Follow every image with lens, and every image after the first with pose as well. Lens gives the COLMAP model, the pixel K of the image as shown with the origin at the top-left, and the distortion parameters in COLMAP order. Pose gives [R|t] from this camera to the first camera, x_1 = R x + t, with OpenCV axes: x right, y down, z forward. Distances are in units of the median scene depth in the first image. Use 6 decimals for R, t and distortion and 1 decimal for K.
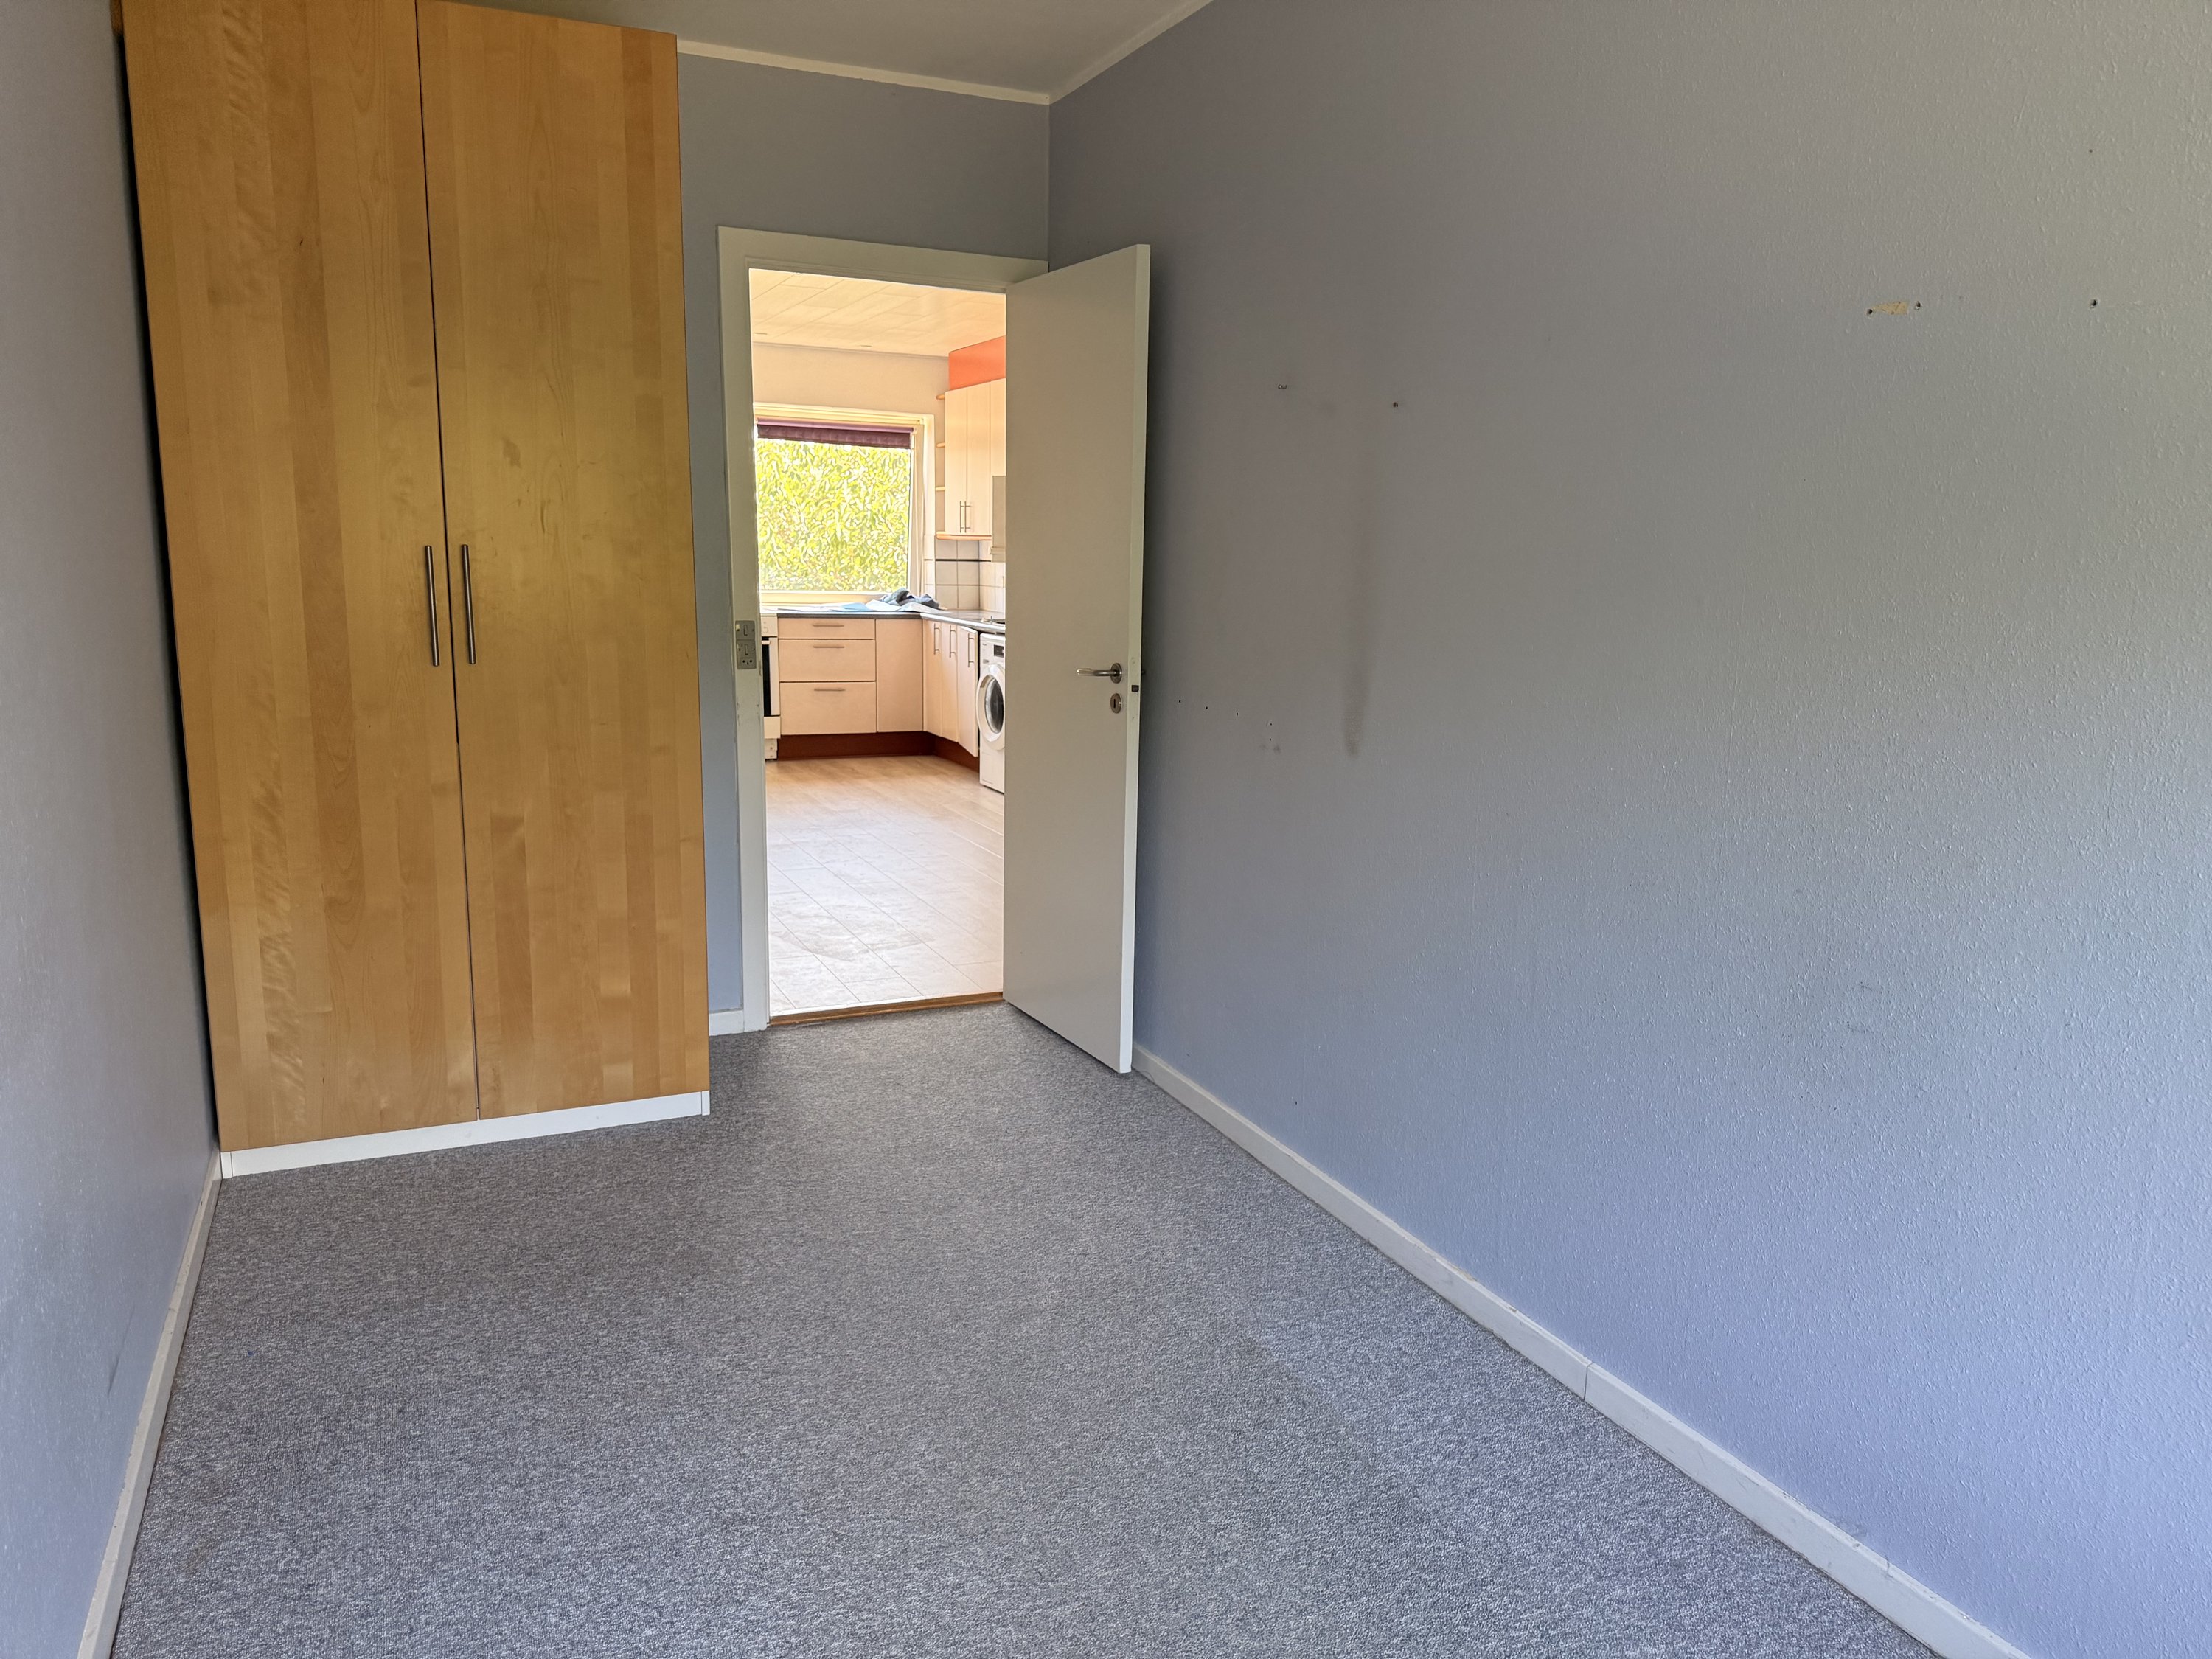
lens RADIAL K [[1552.3, 0, 1106.0], [0, 1552.3, 829.5], [0, 0, 1]] dist [0.078188, -0.114450]
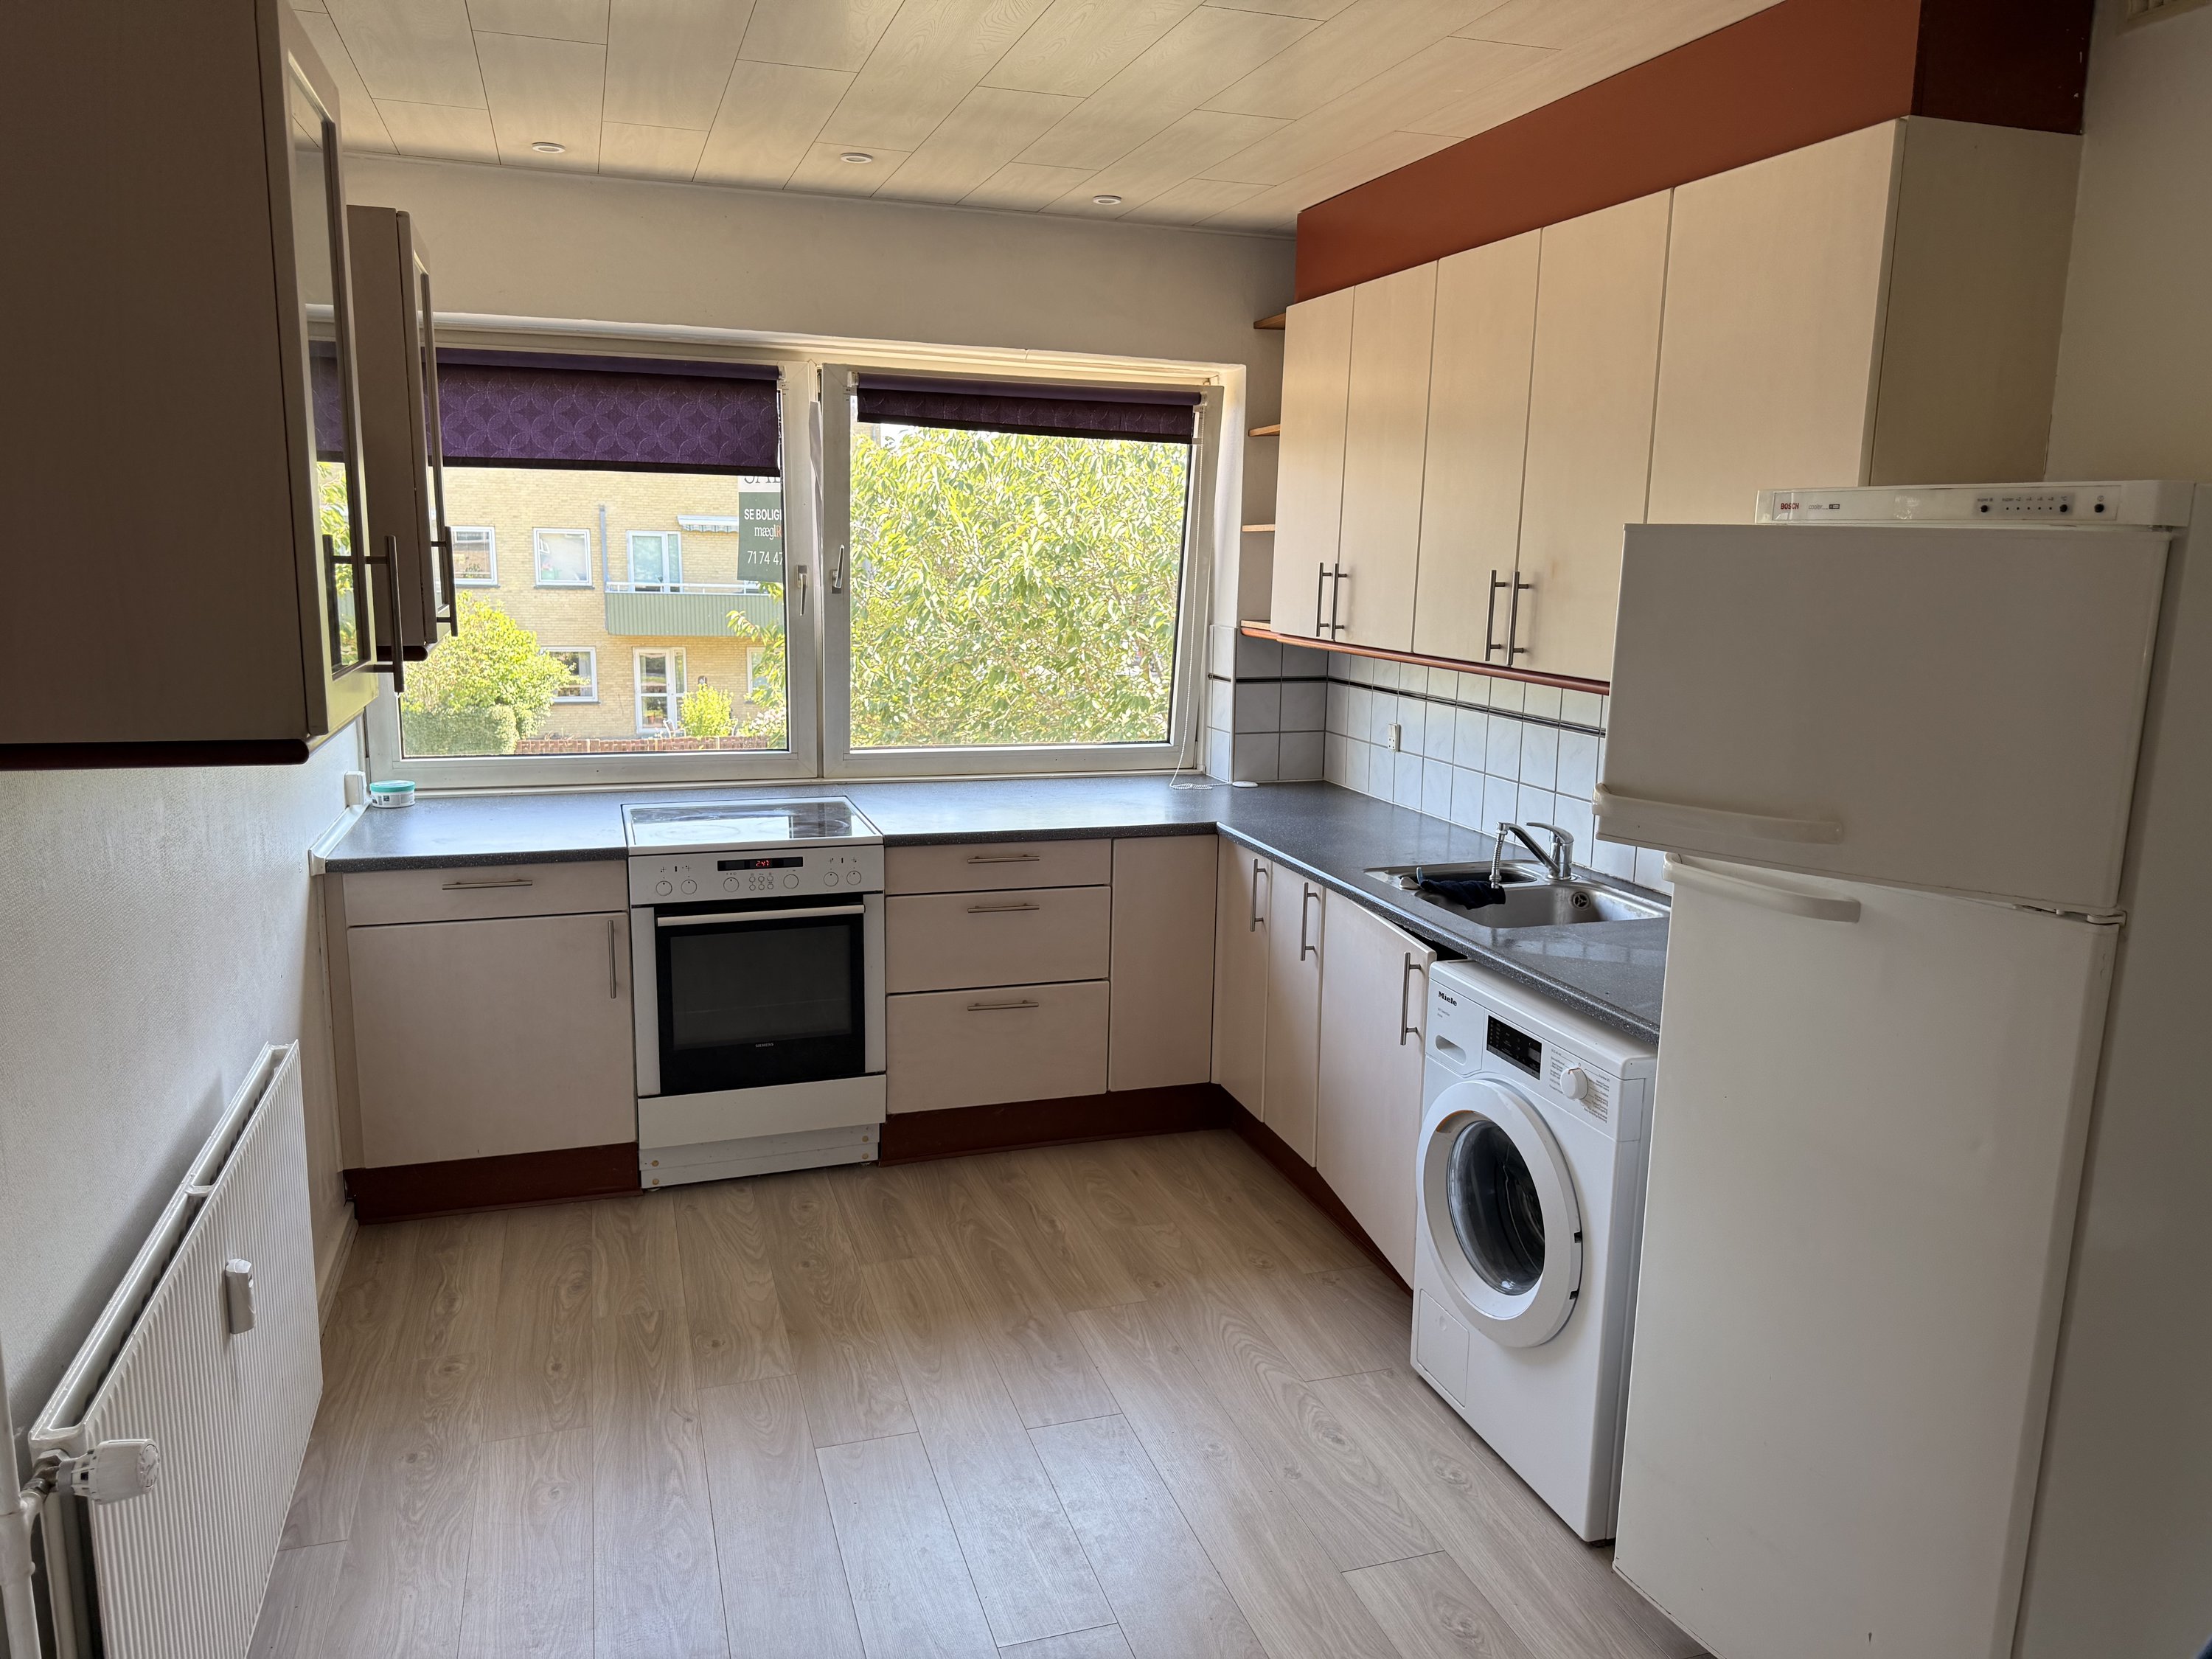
lens RADIAL K [[1552.3, 0, 1106.0], [0, 1552.3, 829.5], [0, 0, 1]] dist [0.078188, -0.114450]
pose [[0.993539, 0.024529, -0.110808, -0.098710], [-0.024470, 0.999699, 0.001893, -0.133069], [0.110821, 0.000831, 0.993840, 0.554886]]
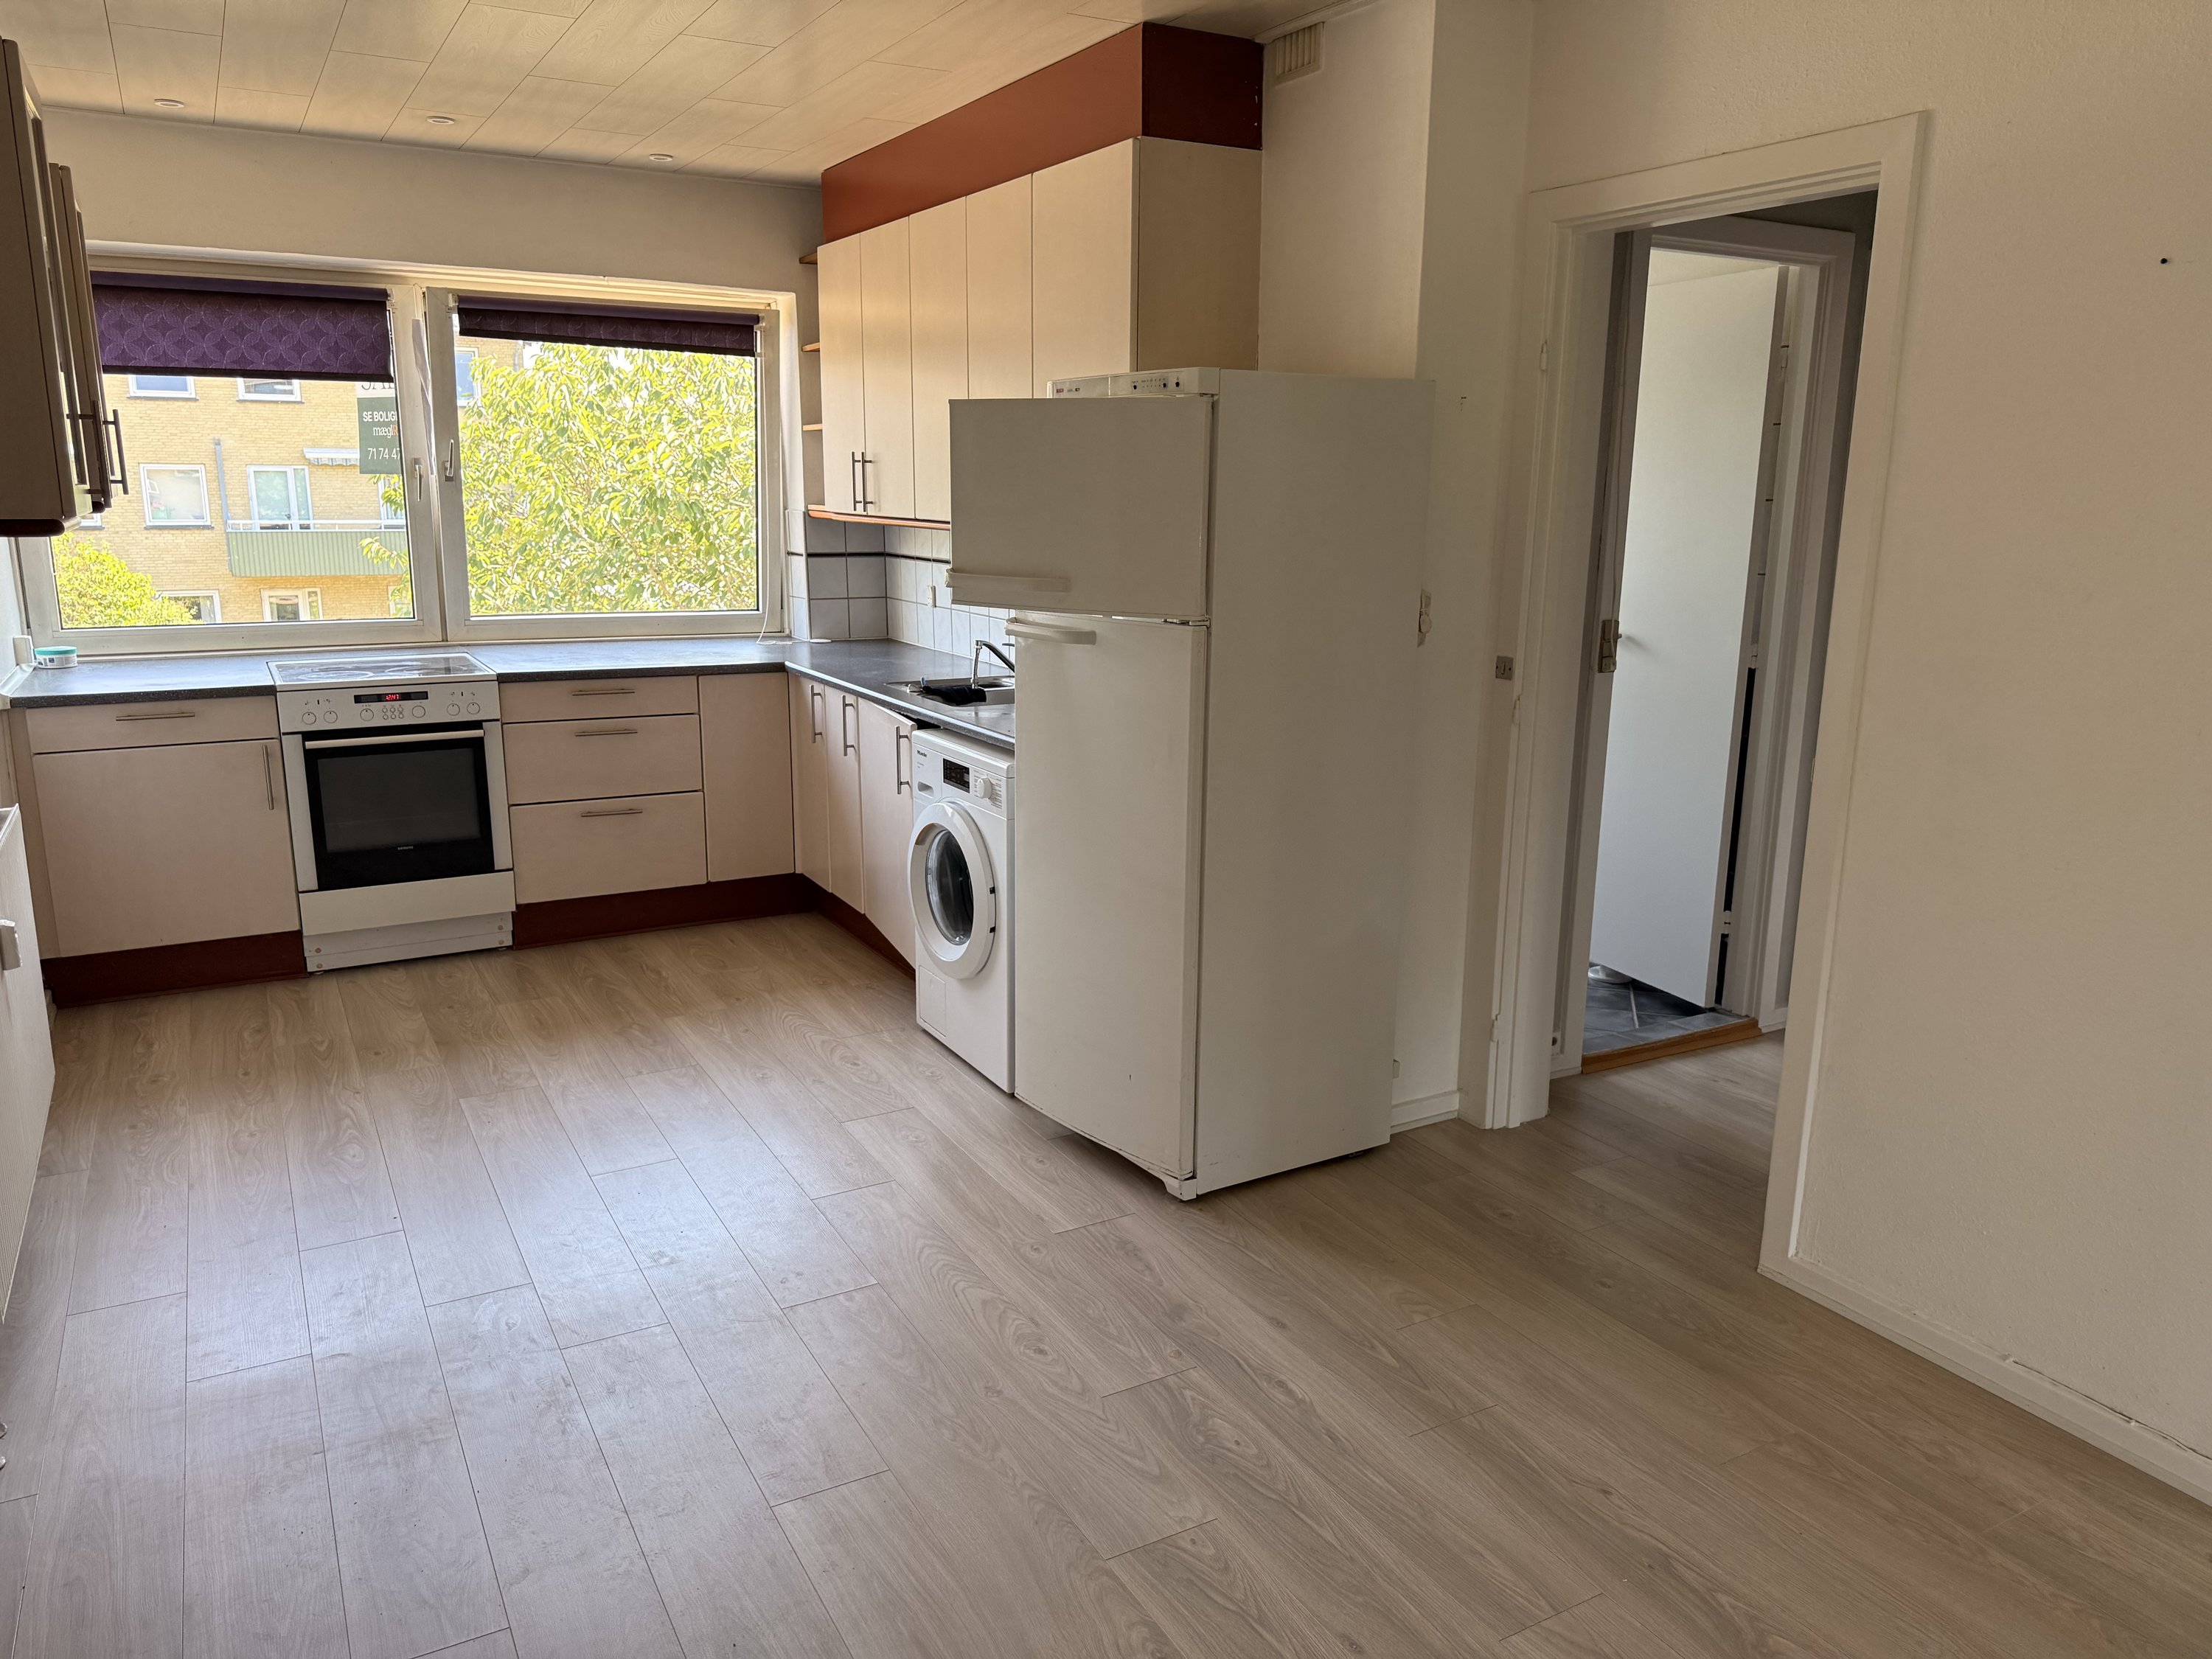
lens RADIAL K [[1523.5, 0, 1107.2], [0, 1523.5, 816.3], [0, 0, 1]] dist [0.043161, -0.071592]
pose [[0.995459, -0.024482, 0.091993, -0.055863], [0.020934, 0.999007, 0.039336, -0.100924], [-0.092864, -0.037232, 0.994982, 0.449002]]
